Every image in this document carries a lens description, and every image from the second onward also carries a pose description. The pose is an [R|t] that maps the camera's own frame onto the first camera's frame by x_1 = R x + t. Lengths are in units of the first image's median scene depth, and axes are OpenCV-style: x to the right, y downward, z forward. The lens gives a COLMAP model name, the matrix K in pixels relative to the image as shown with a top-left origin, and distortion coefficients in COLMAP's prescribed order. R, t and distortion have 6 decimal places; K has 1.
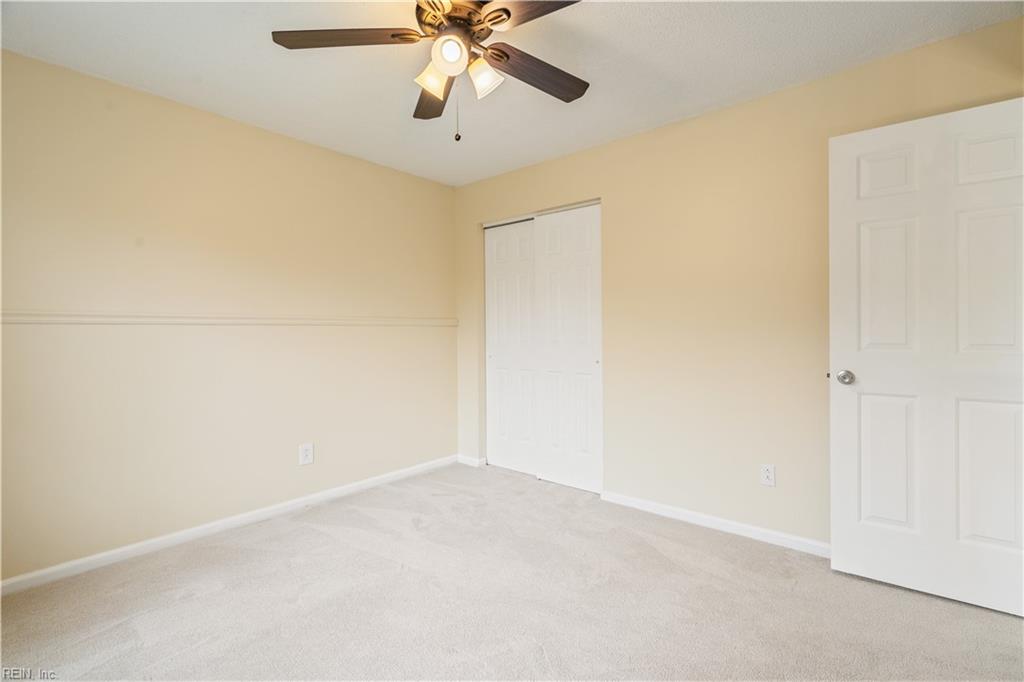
lens RADIAL K [[470.2, 0, 513.2], [0, 470.2, 330.6], [0, 0, 1]] dist [-0.005234, 0.000001]
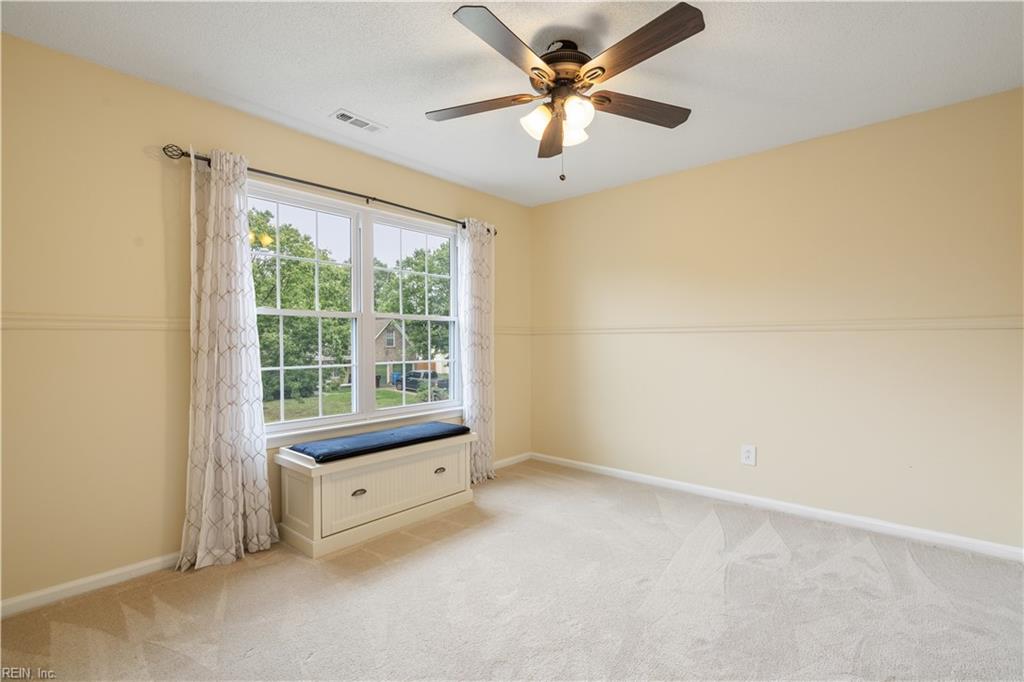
lens RADIAL K [[470.2, 0, 512.1], [0, 470.2, 343.7], [0, 0, 1]] dist [-0.005234, 0.000001]
pose [[-0.050702, 0.010499, -0.998659, 0.633539], [0.005678, 0.999932, 0.010224, 0.001020], [0.998698, -0.005152, -0.050758, 0.531264]]
